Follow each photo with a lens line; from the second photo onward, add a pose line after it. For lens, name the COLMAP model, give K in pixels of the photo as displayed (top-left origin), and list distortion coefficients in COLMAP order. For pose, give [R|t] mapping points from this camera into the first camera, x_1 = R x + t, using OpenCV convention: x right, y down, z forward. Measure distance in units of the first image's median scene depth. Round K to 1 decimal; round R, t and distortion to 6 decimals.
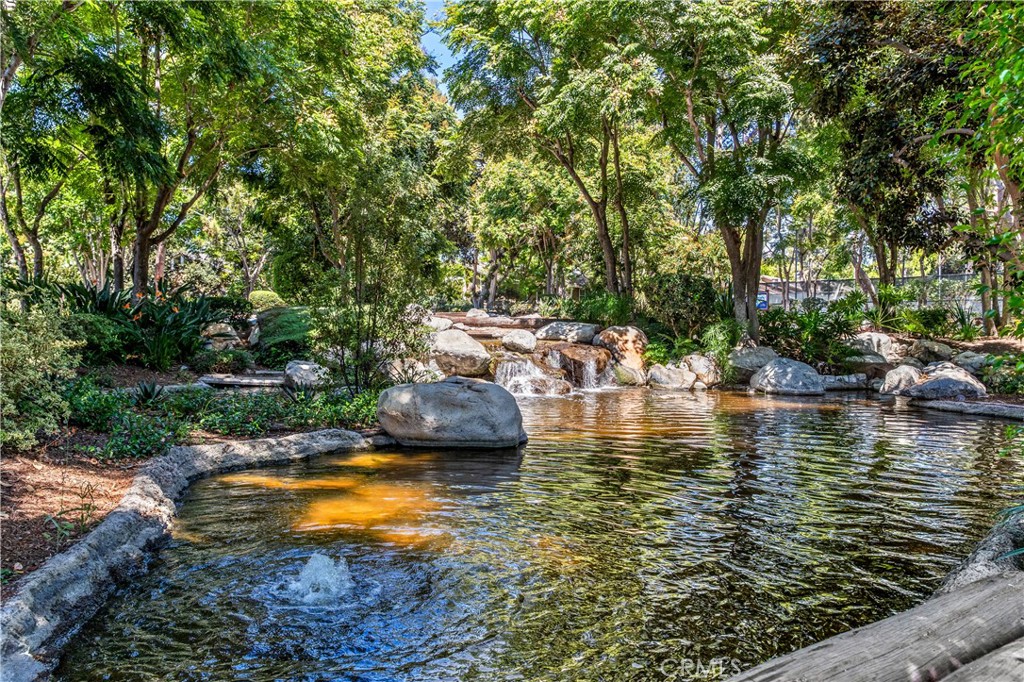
lens RADIAL K [[849.4, 0, 512.1], [0, 849.4, 342.2], [0, 0, 1]] dist [0.016255, 0.000801]
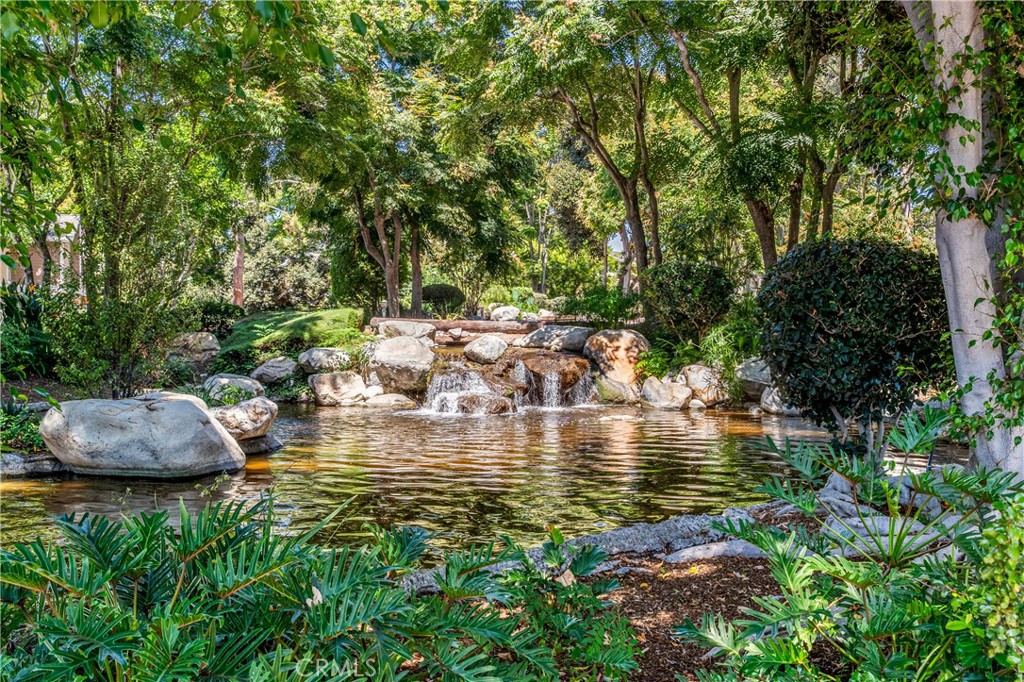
lens RADIAL K [[1003.8, 0, 512.0], [0, 1003.8, 340.6], [0, 0, 1]] dist [-0.008000, 0.000000]
pose [[0.973666, -0.010065, -0.227758, 0.259382], [0.007670, 0.999906, -0.011397, 0.001599], [0.227852, 0.009350, 0.973651, 0.056208]]
